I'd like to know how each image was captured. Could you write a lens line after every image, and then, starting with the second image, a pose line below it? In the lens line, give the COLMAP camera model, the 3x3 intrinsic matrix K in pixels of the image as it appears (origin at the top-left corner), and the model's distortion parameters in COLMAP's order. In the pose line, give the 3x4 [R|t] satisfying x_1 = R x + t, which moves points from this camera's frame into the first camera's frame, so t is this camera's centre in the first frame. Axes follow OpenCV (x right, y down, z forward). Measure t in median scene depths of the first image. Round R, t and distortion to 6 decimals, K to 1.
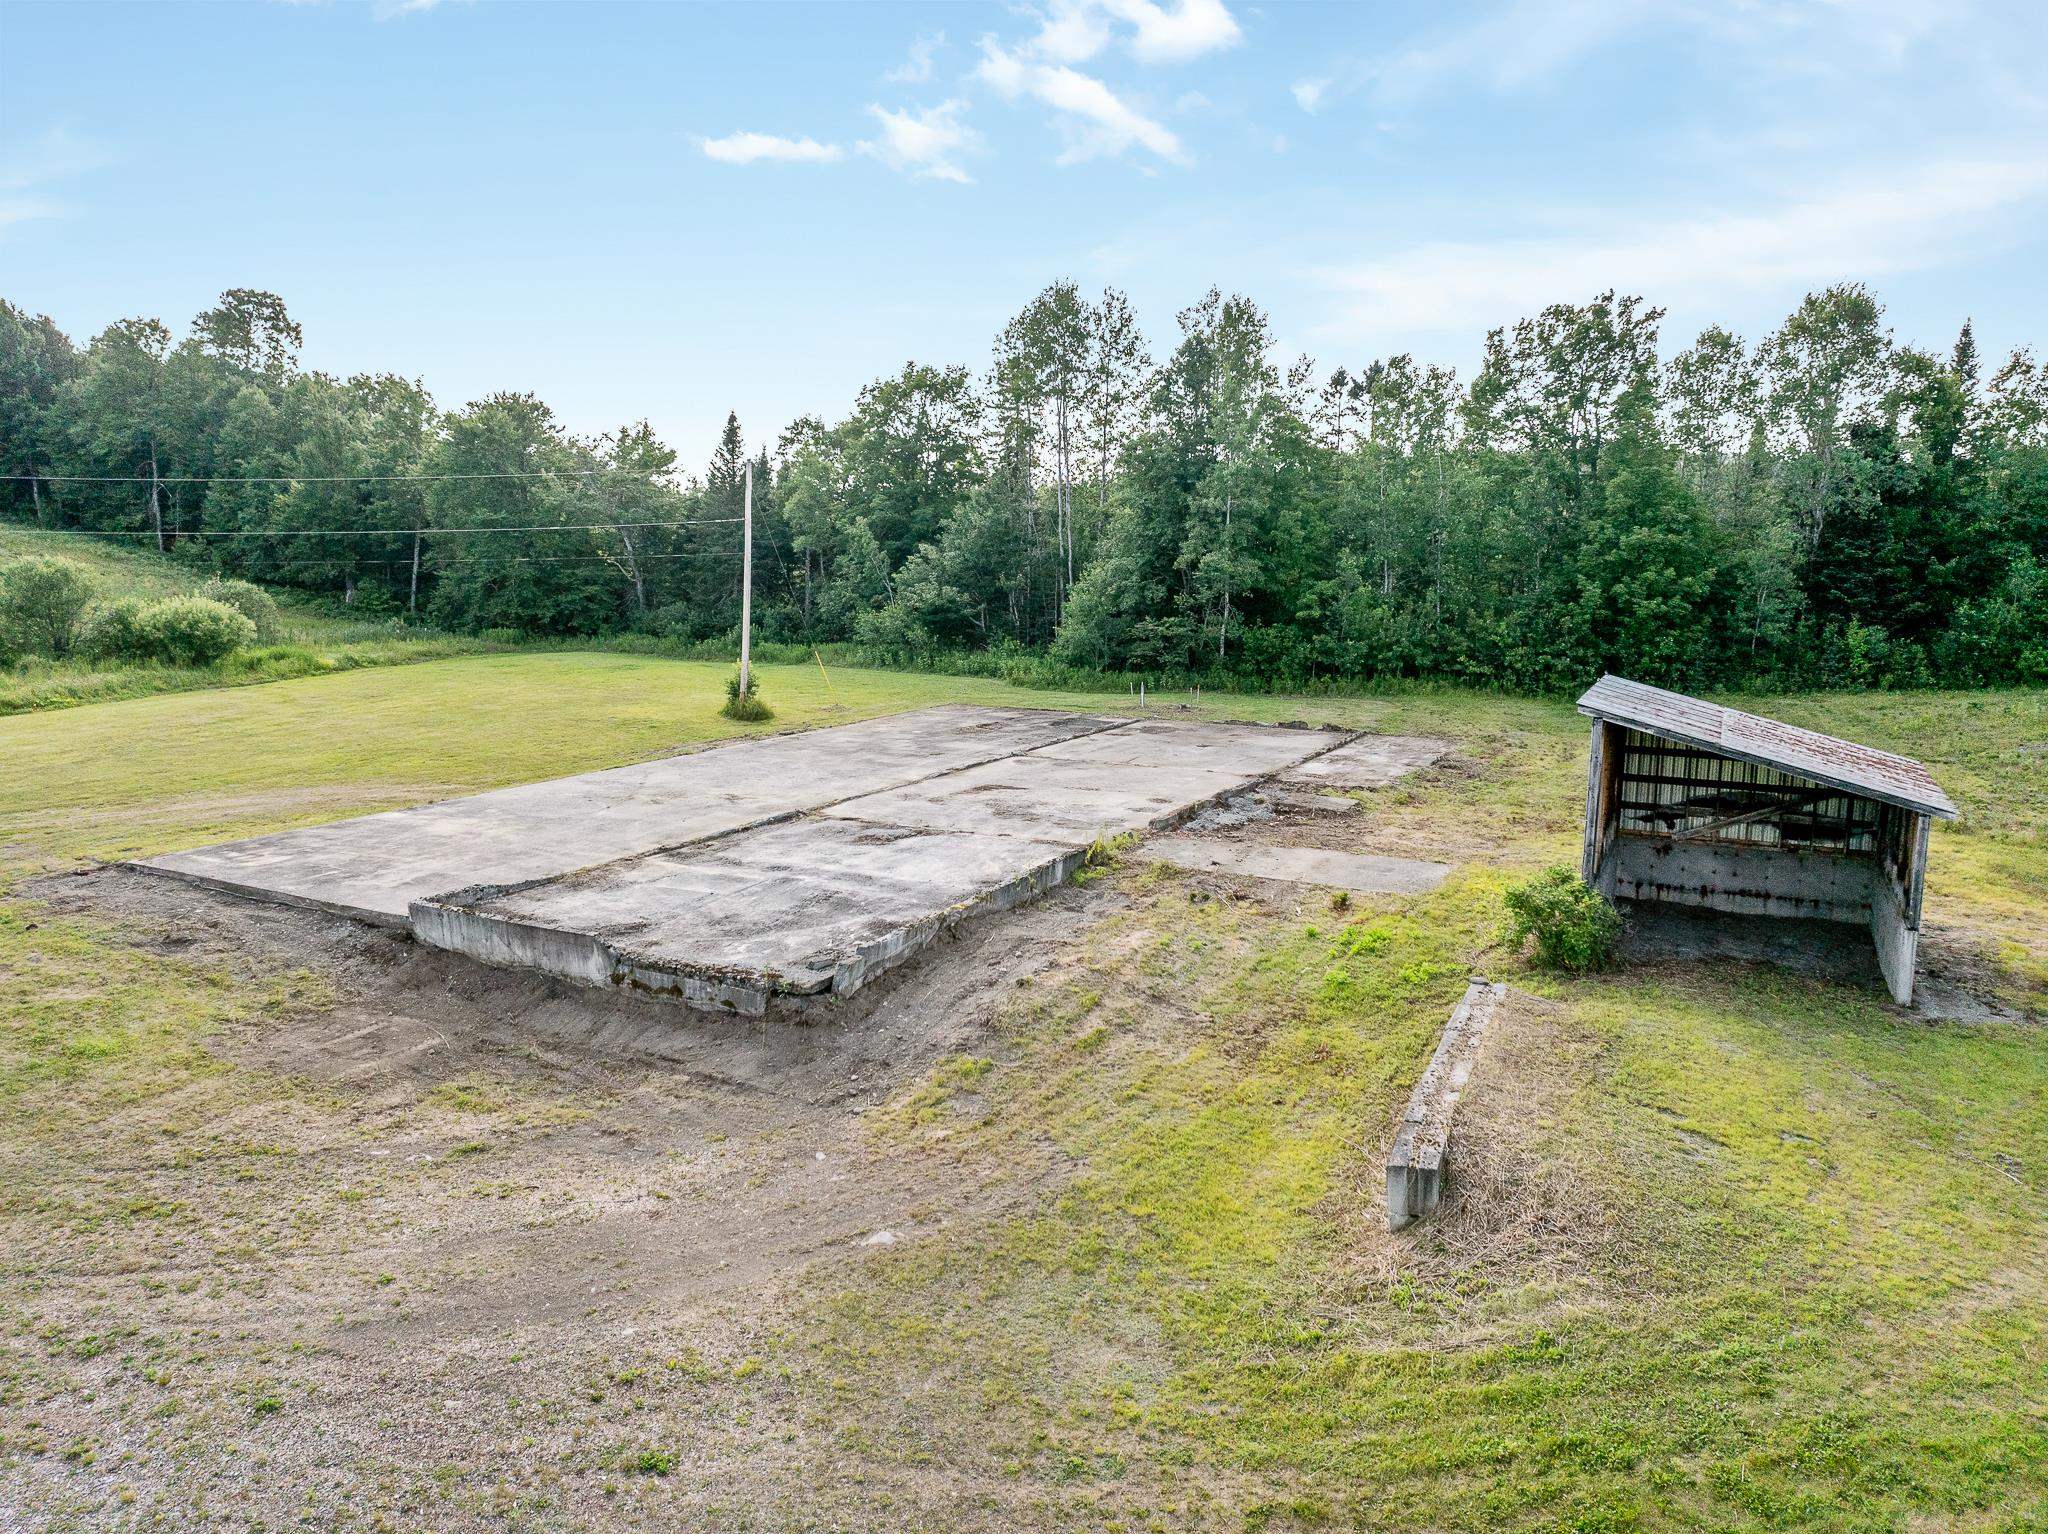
lens RADIAL K [[1434.8, 0, 1031.3], [0, 1434.8, 759.9], [0, 0, 1]] dist [-0.043818, 0.010676]
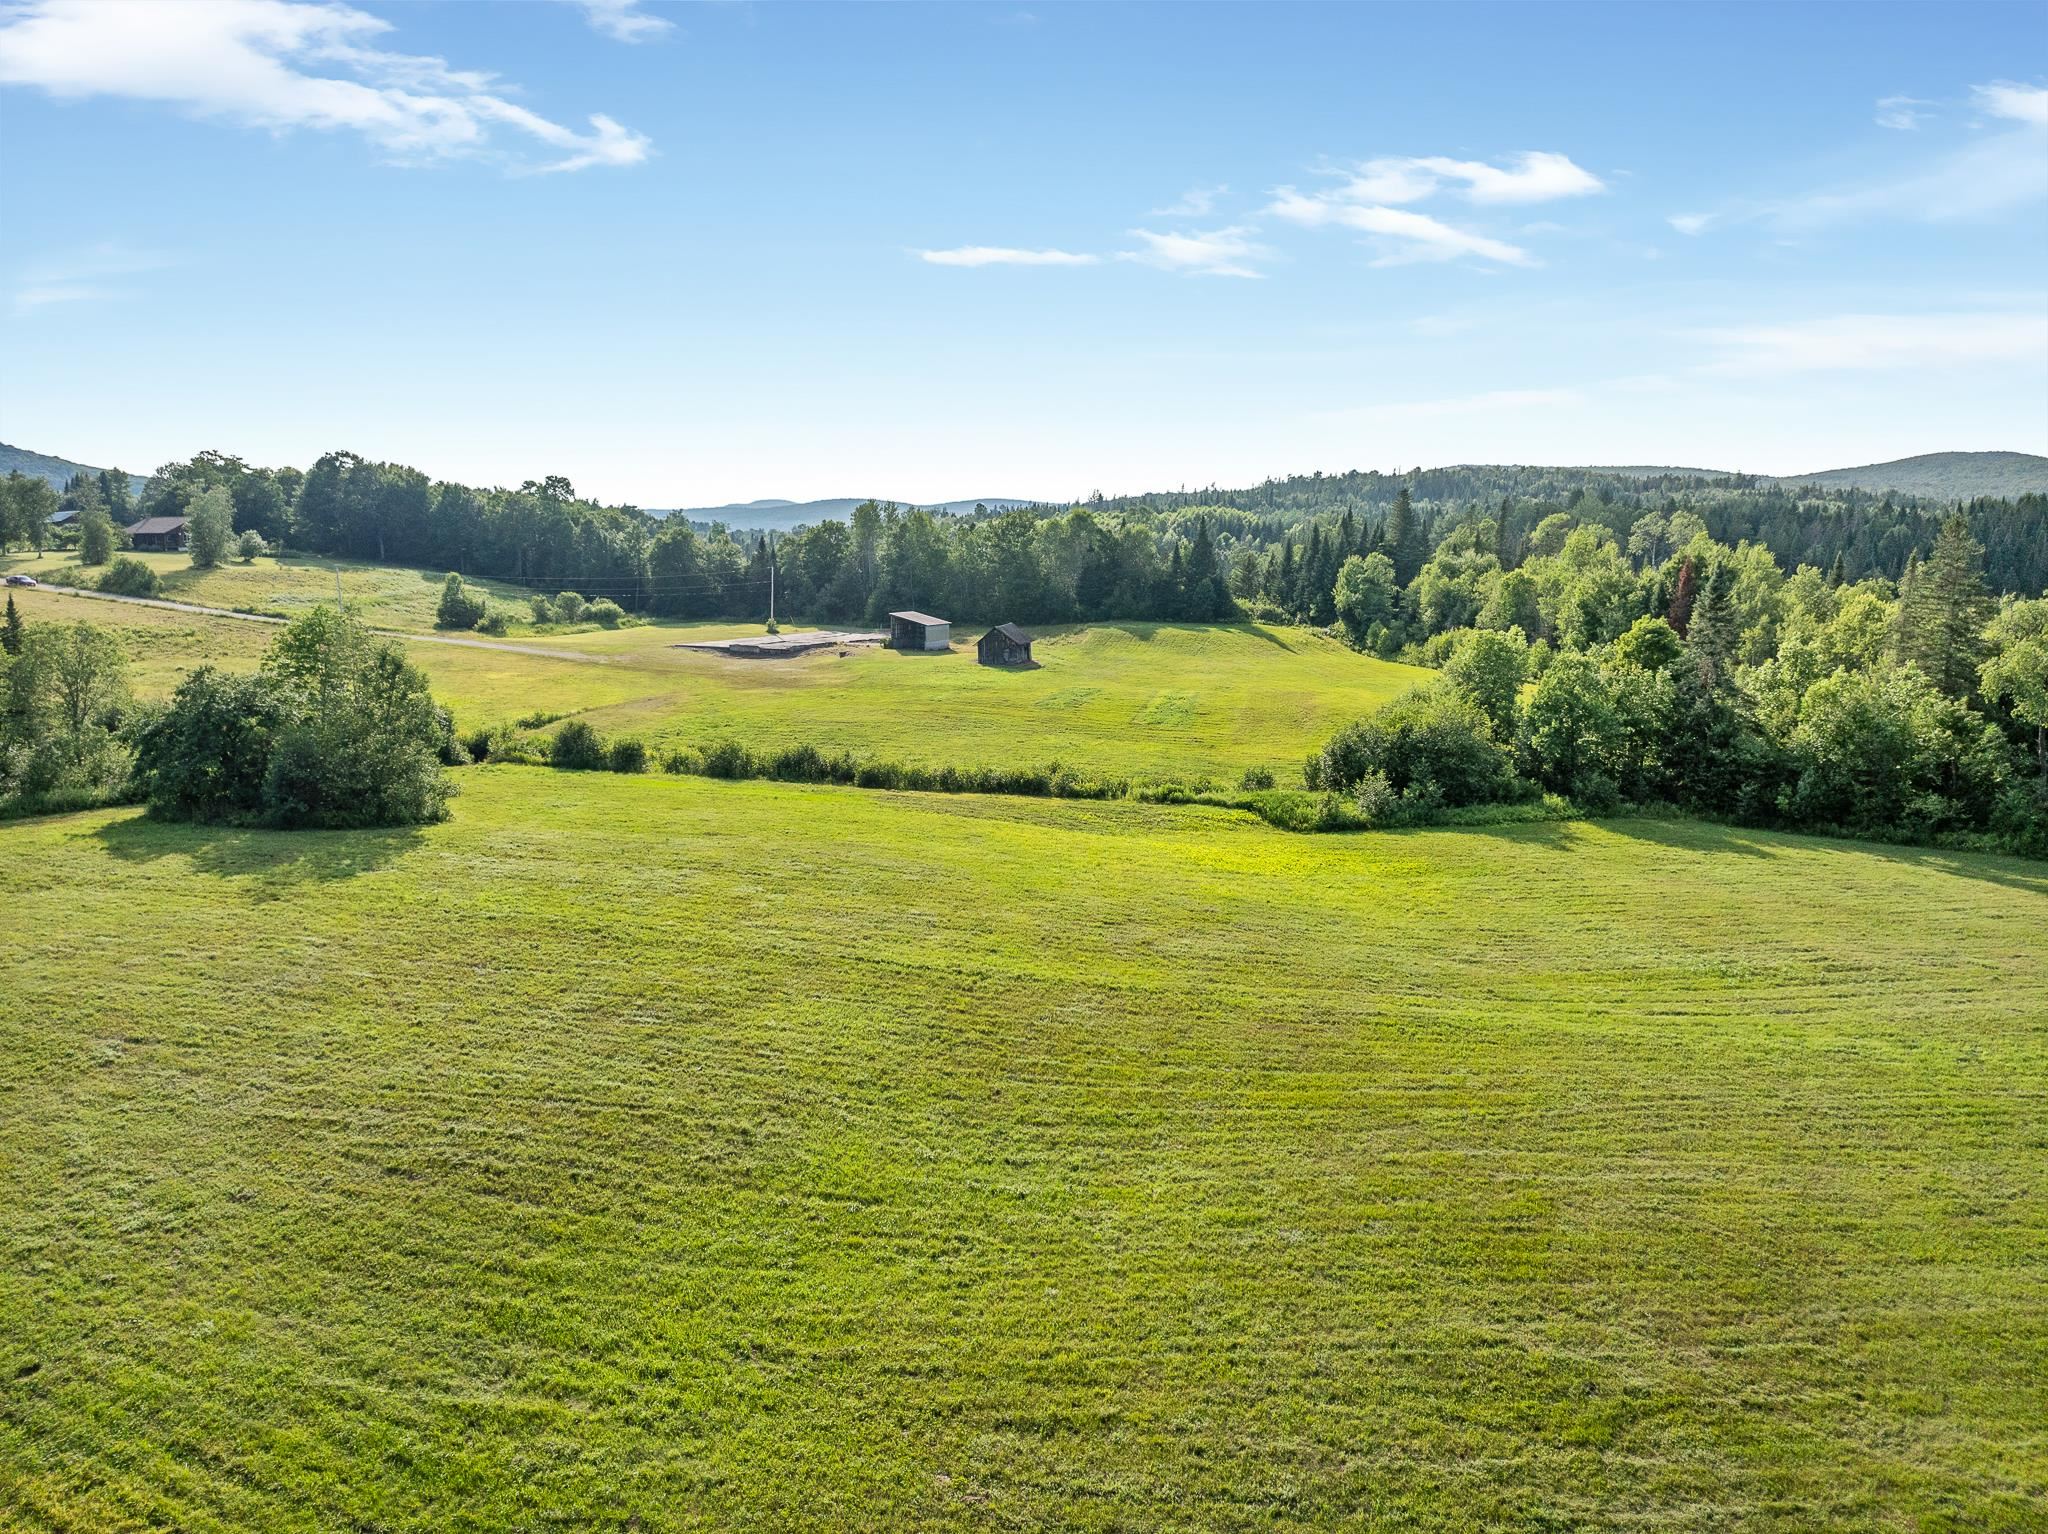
lens RADIAL K [[1434.8, 0, 1028.4], [0, 1434.8, 758.5], [0, 0, 1]] dist [-0.043818, 0.010676]
pose [[0.999920, -0.012428, -0.002315, 0.470533], [0.012410, 0.999895, -0.007461, 0.330899], [0.002407, 0.007431, 0.999969, -2.712765]]
